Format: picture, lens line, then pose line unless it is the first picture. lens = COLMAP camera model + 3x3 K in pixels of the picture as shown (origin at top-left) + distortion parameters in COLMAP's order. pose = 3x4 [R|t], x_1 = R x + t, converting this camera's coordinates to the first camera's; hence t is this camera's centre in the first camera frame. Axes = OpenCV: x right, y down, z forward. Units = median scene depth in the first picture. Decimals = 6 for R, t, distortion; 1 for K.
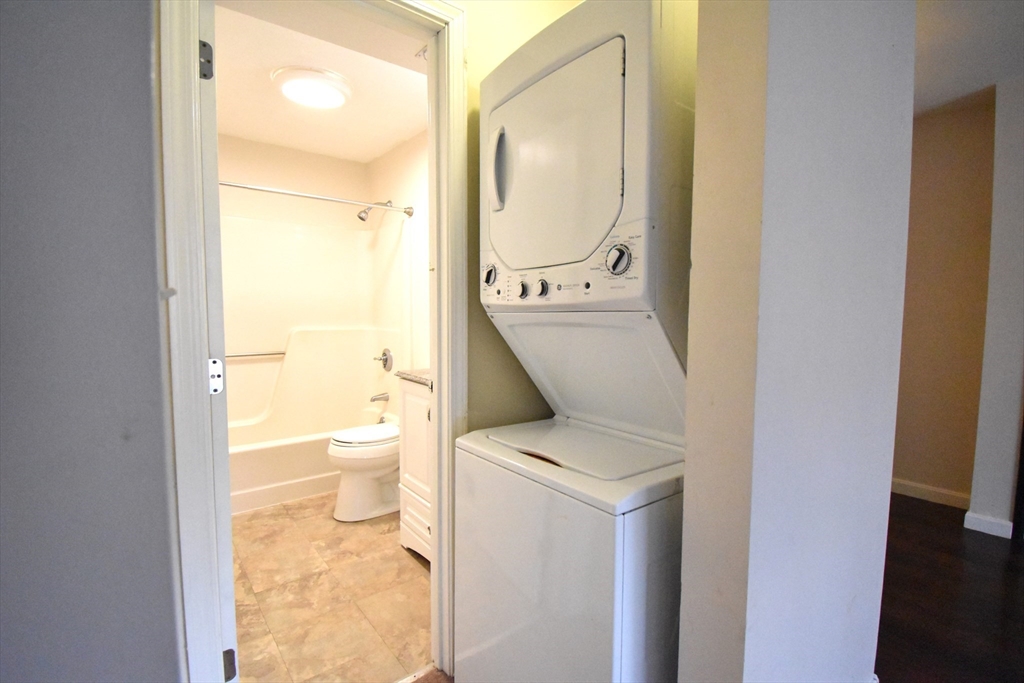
lens RADIAL K [[470.5, 0, 515.3], [0, 470.5, 339.3], [0, 0, 1]] dist [0.003819, -0.017194]
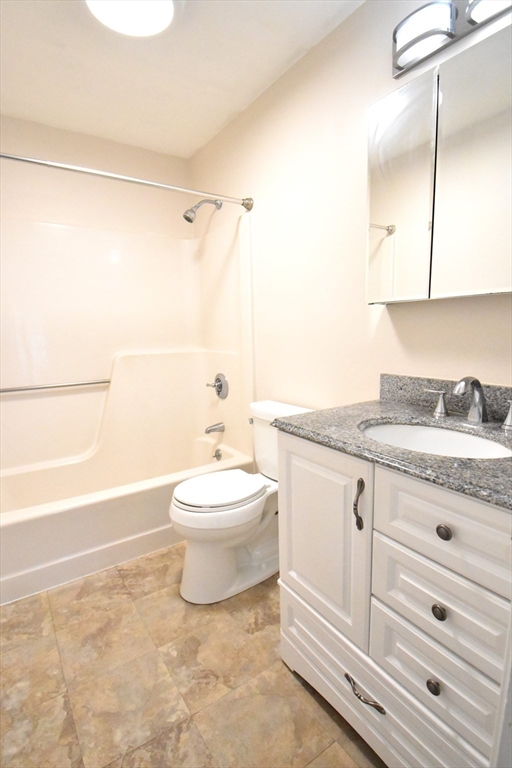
lens RADIAL K [[352.9, 0, 248.7], [0, 352.9, 385.3], [0, 0, 1]] dist [0.003819, -0.017194]
pose [[0.996032, -0.017016, -0.087359, -0.214725], [0.024942, 0.995588, 0.090454, -0.021934], [0.085434, -0.092274, 0.992062, 0.455636]]
